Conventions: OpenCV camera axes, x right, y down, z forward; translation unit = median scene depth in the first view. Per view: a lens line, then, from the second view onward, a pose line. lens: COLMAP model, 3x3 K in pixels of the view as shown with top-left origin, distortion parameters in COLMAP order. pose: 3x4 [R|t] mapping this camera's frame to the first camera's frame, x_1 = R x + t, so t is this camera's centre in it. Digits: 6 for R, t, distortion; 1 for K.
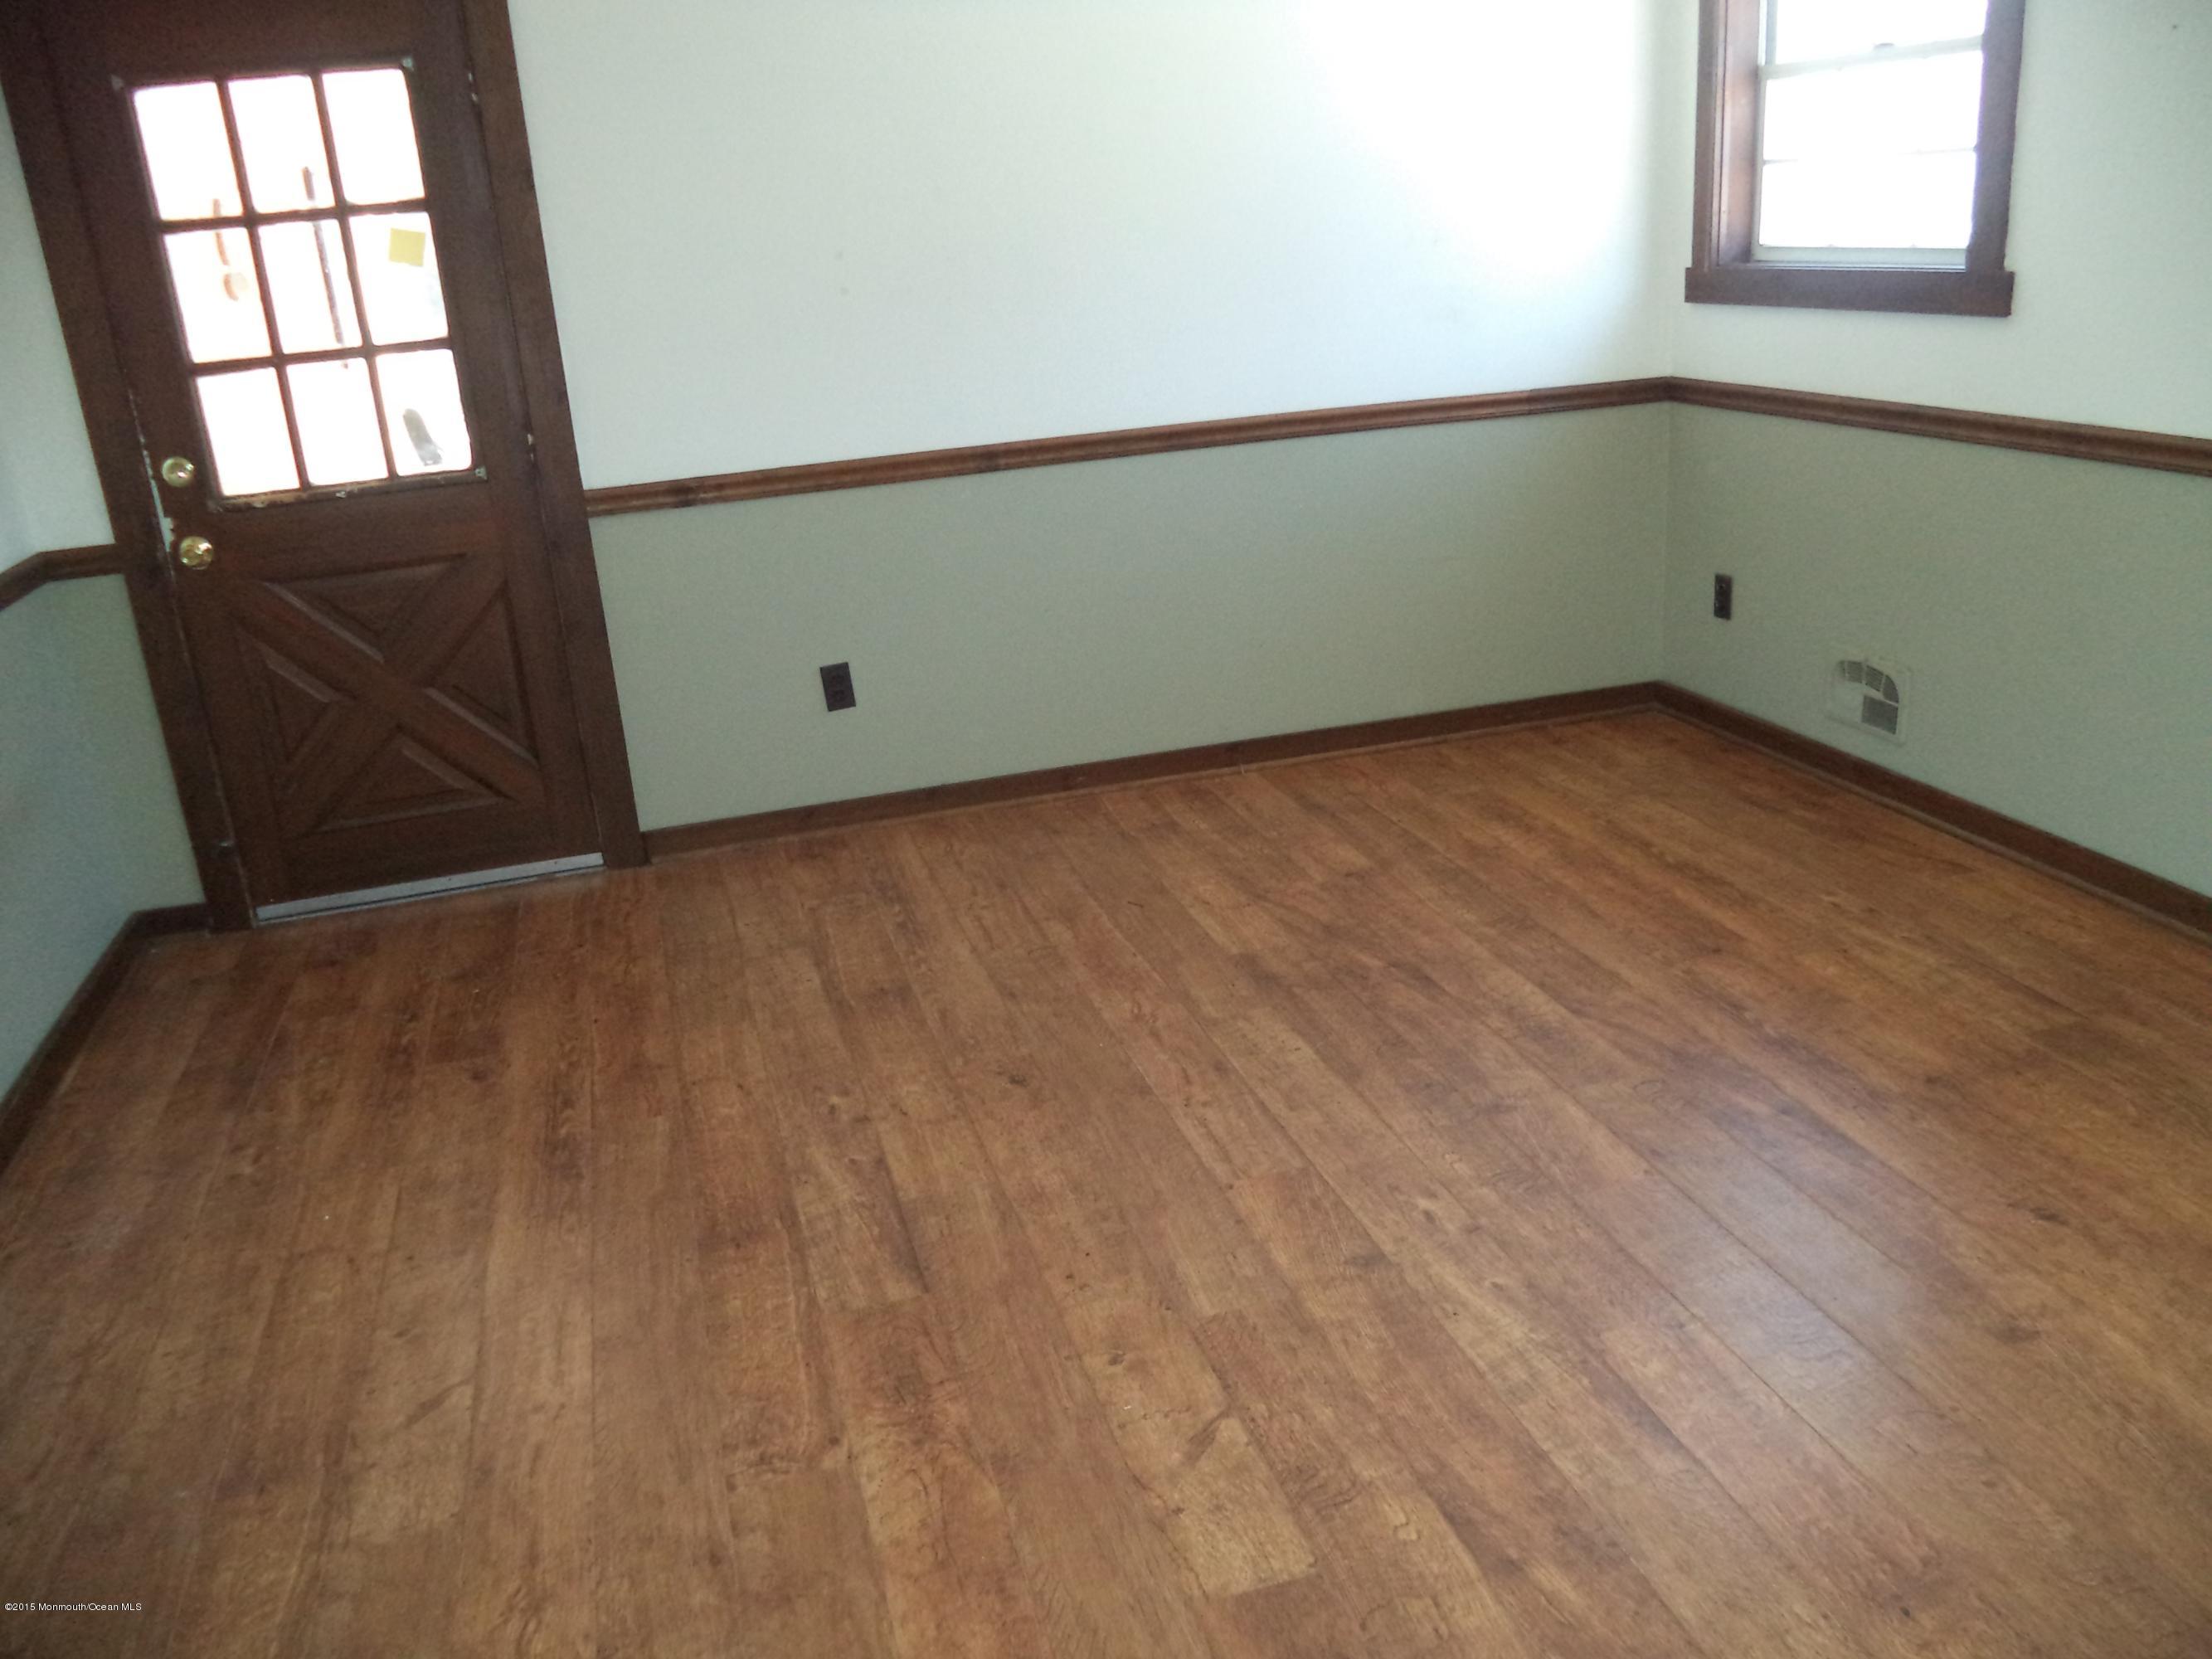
lens RADIAL K [[1765.4, 0, 1097.7], [0, 1765.4, 832.1], [0, 0, 1]] dist [-0.040630, 0.014650]
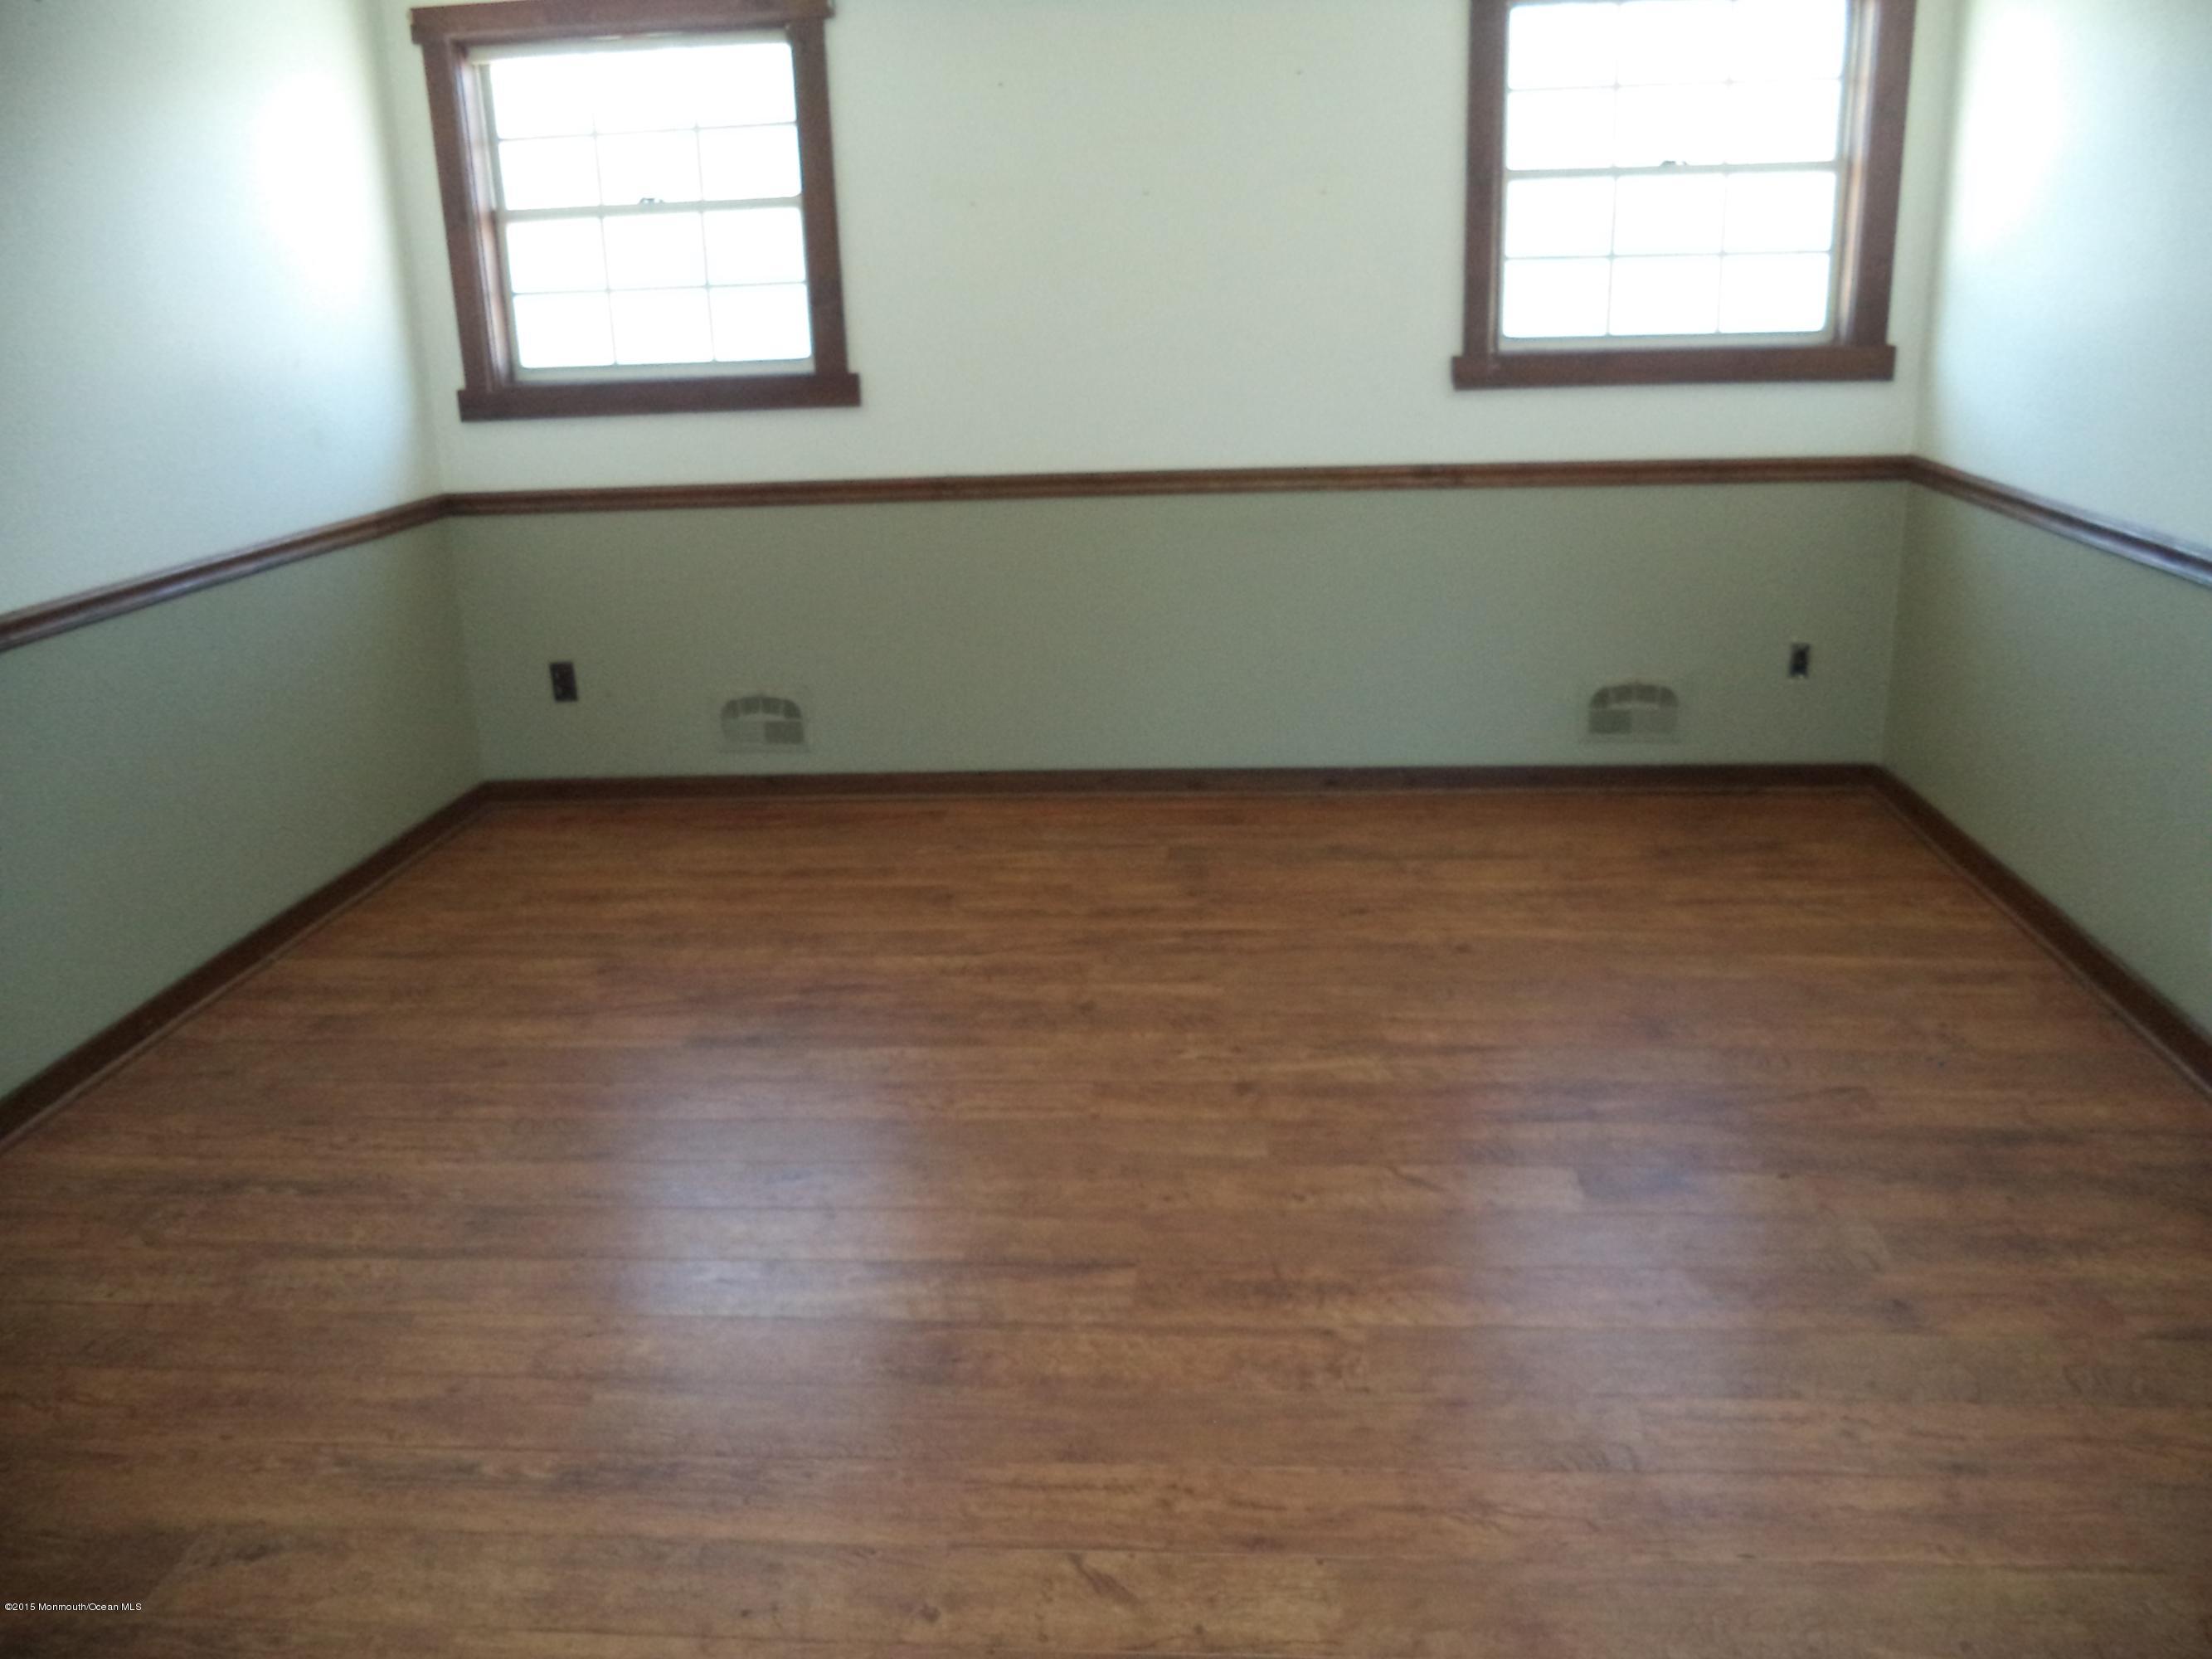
lens RADIAL K [[1820.5, 0, 1110.1], [0, 1820.5, 750.4], [0, 0, 1]] dist [-0.002804, -0.004332]
pose [[0.349973, -0.182704, 0.918770, -0.727629], [0.326044, 0.943228, 0.063373, -0.070029], [-0.878188, 0.277381, 0.389673, 0.354862]]
